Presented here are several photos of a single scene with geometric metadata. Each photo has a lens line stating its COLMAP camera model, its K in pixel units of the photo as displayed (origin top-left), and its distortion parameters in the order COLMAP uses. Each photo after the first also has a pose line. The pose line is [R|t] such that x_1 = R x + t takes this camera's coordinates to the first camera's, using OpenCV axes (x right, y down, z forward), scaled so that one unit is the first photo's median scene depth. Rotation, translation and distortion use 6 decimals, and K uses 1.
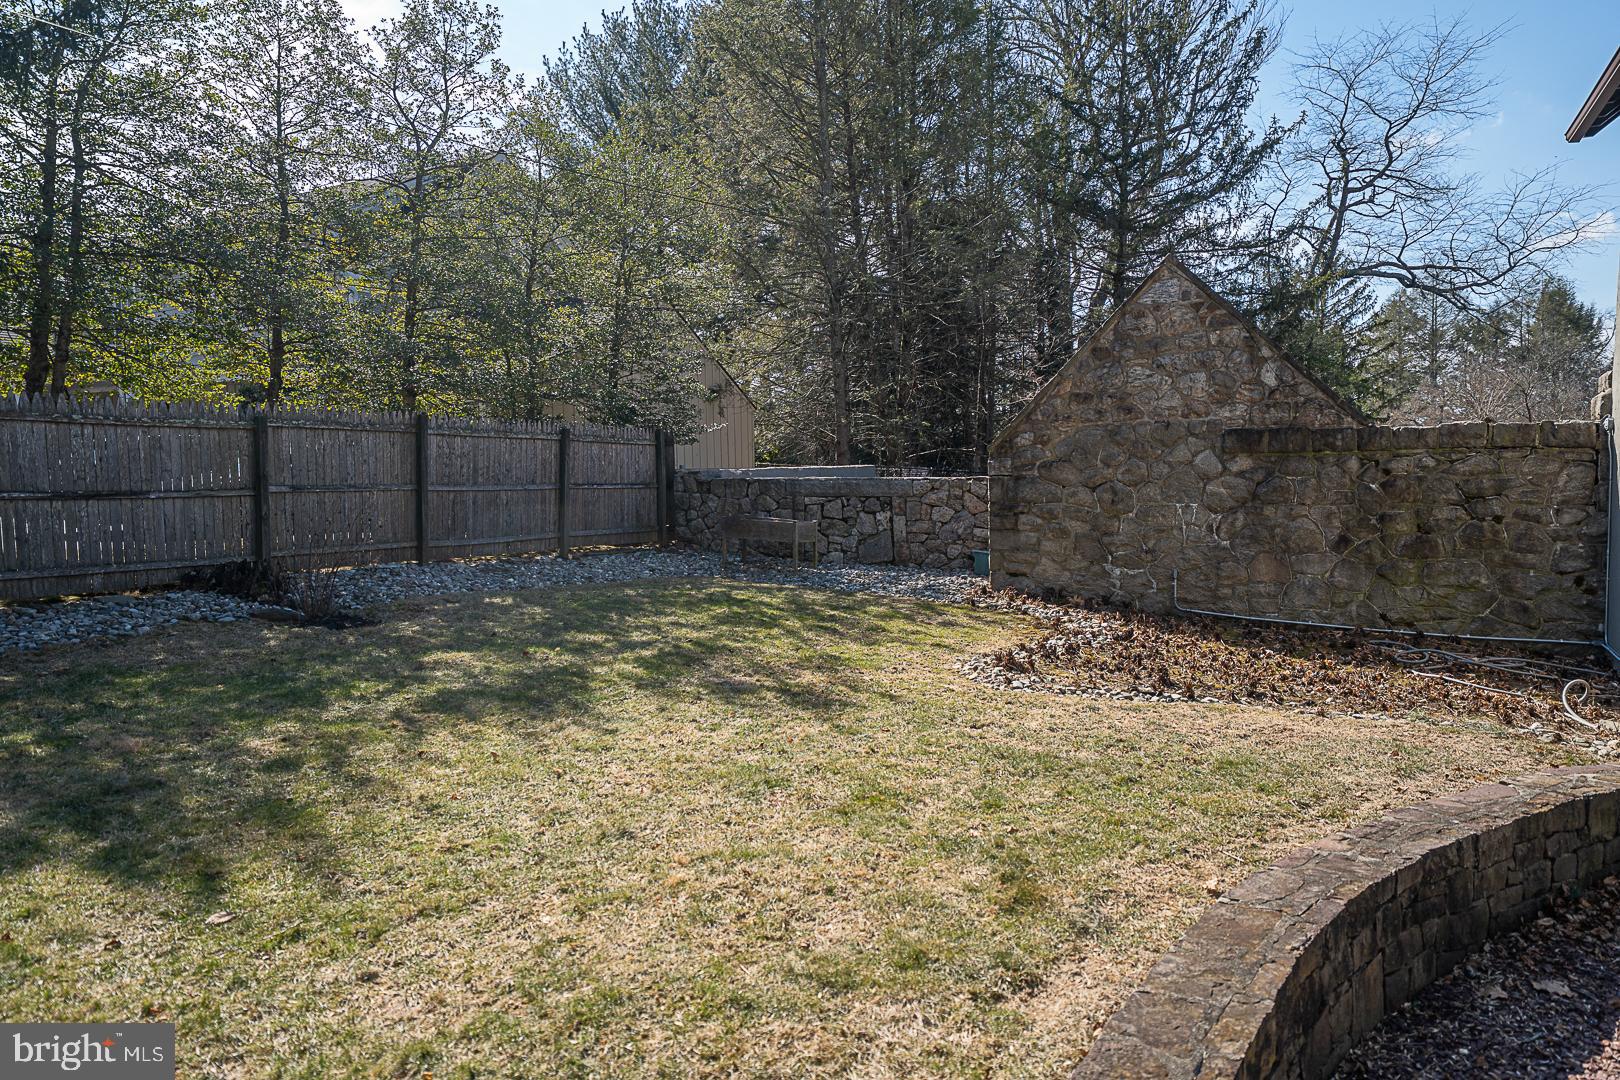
lens RADIAL K [[1043.9, 0, 814.2], [0, 1043.9, 530.3], [0, 0, 1]] dist [0.026790, 0.000109]
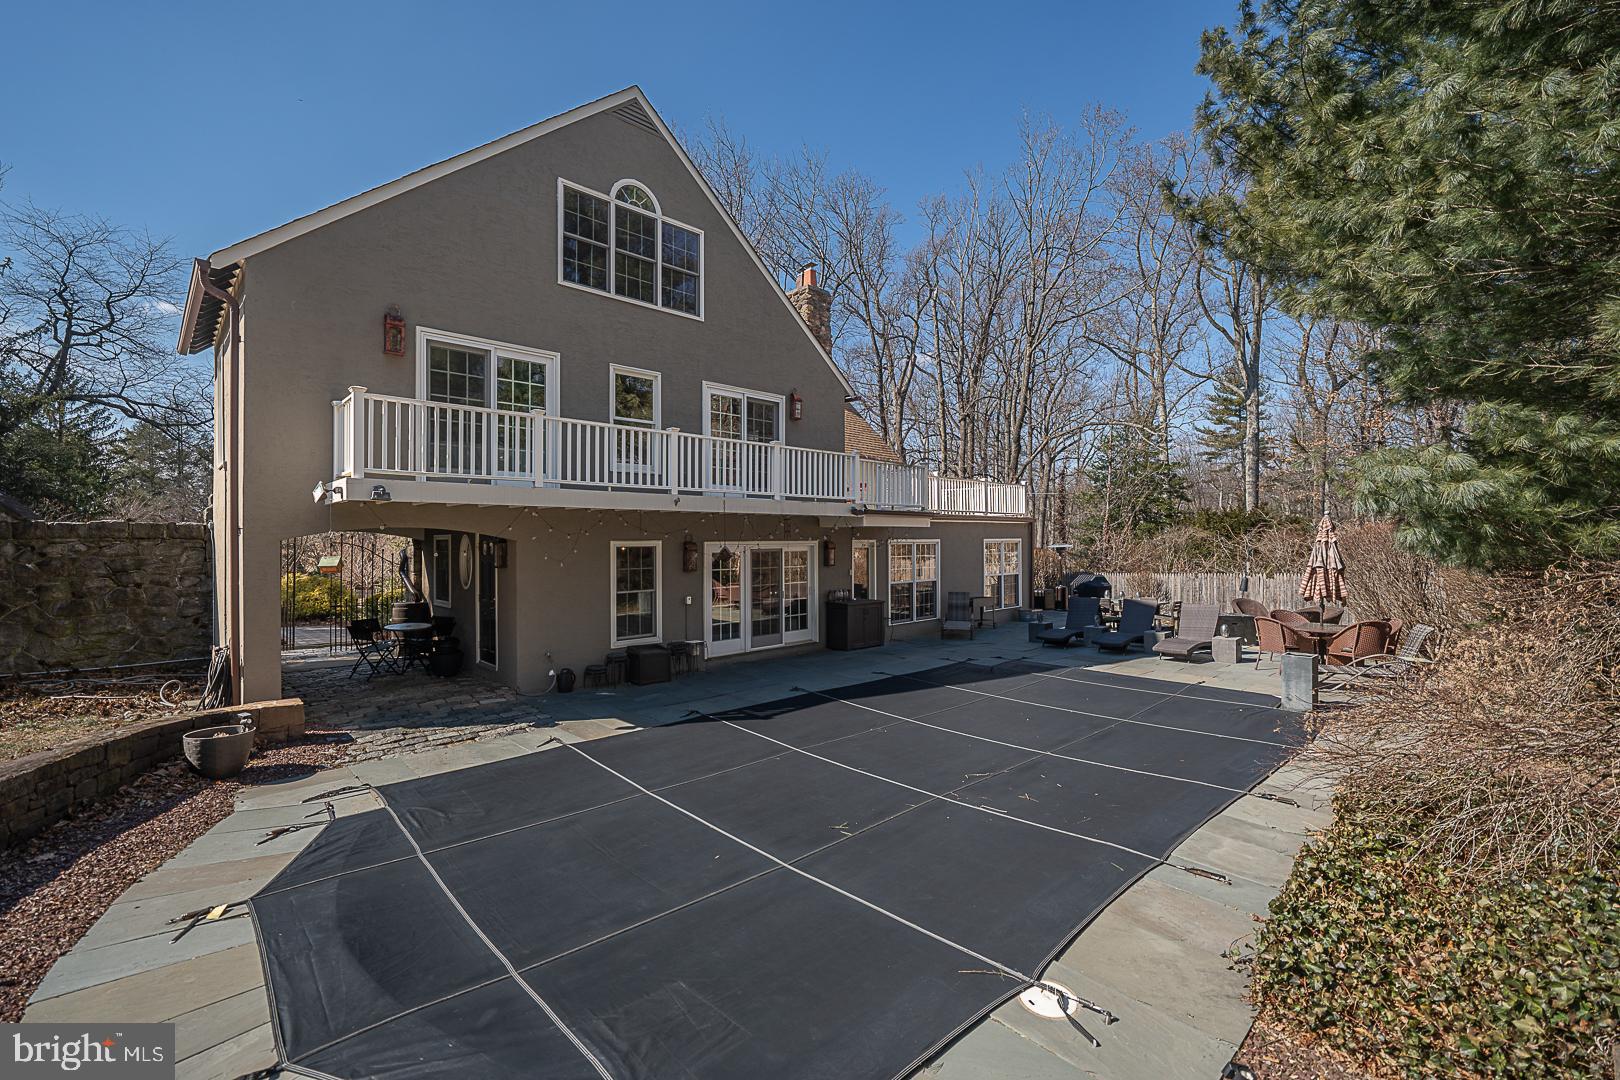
lens RADIAL K [[681.1, 0, 811.0], [0, 681.1, 536.4], [0, 0, 1]] dist [-0.001160, 0.000683]
pose [[0.304644, 0.017939, 0.952297, 0.009057], [0.058940, 0.997551, -0.037646, 0.011964], [-0.950641, 0.067597, 0.302841, -0.202928]]
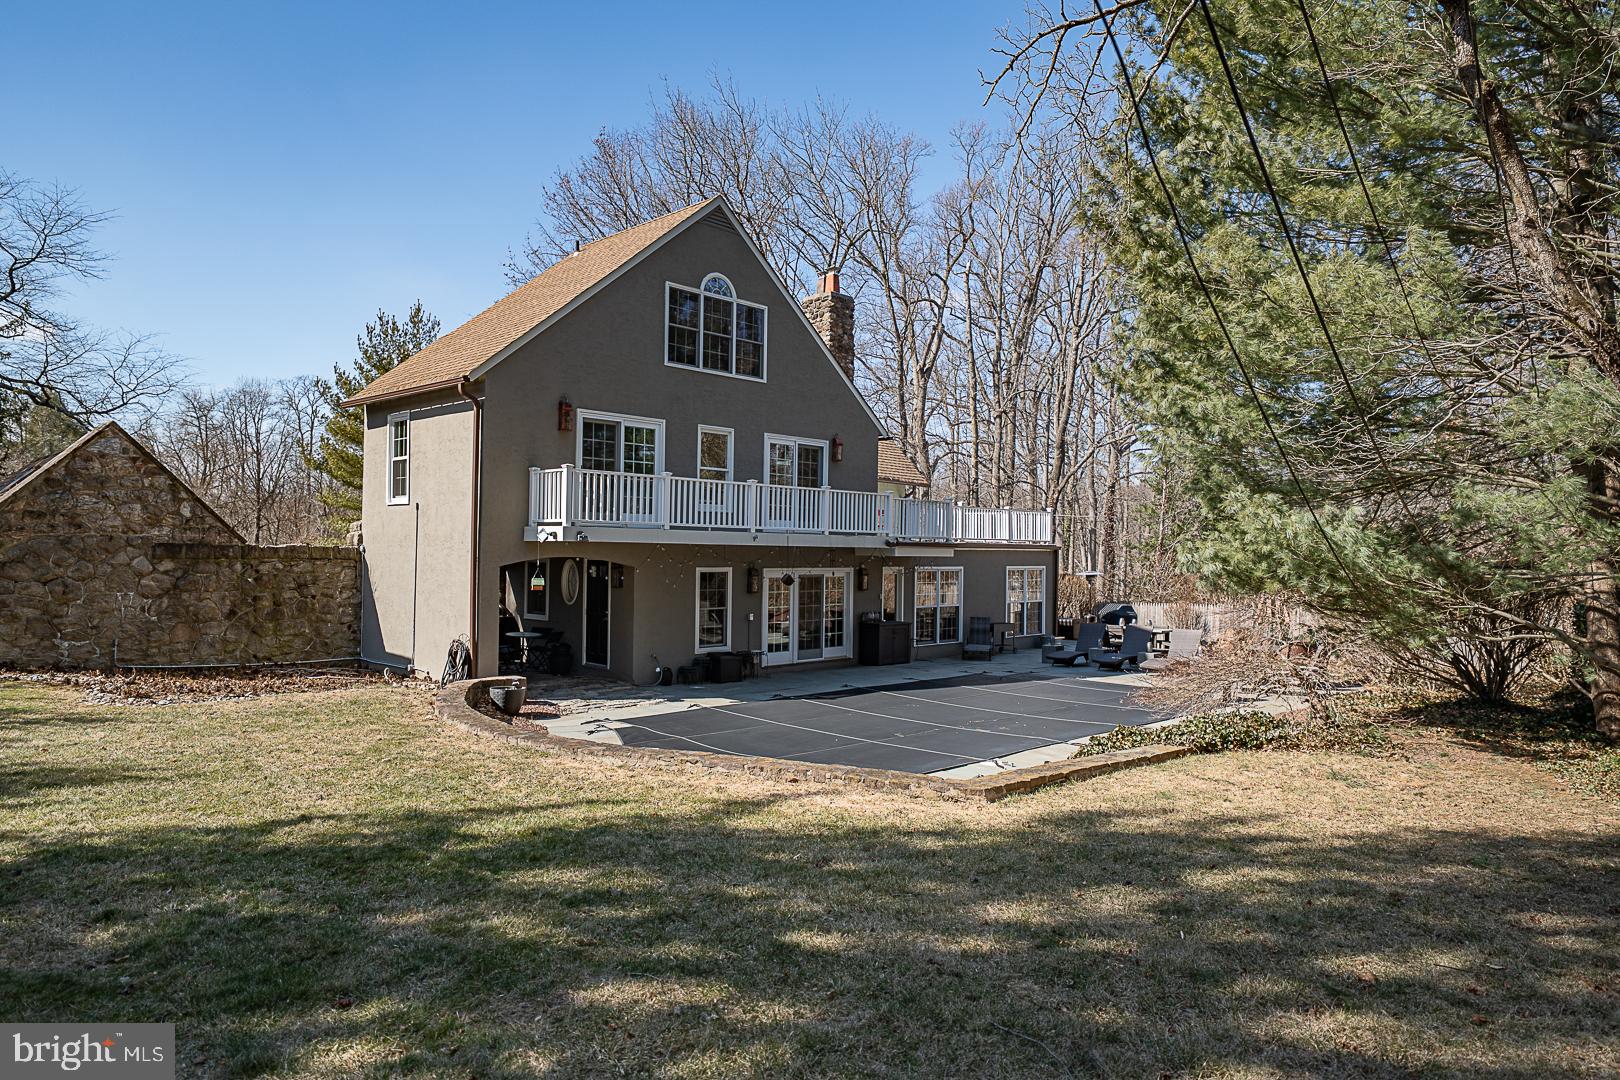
lens RADIAL K [[1043.9, 0, 808.5], [0, 1043.9, 536.4], [0, 0, 1]] dist [0.026790, 0.000109]
pose [[0.277106, 0.030102, 0.960368, -0.833355], [0.041382, 0.998208, -0.043229, -0.000898], [-0.959948, 0.051721, 0.275363, -0.333527]]
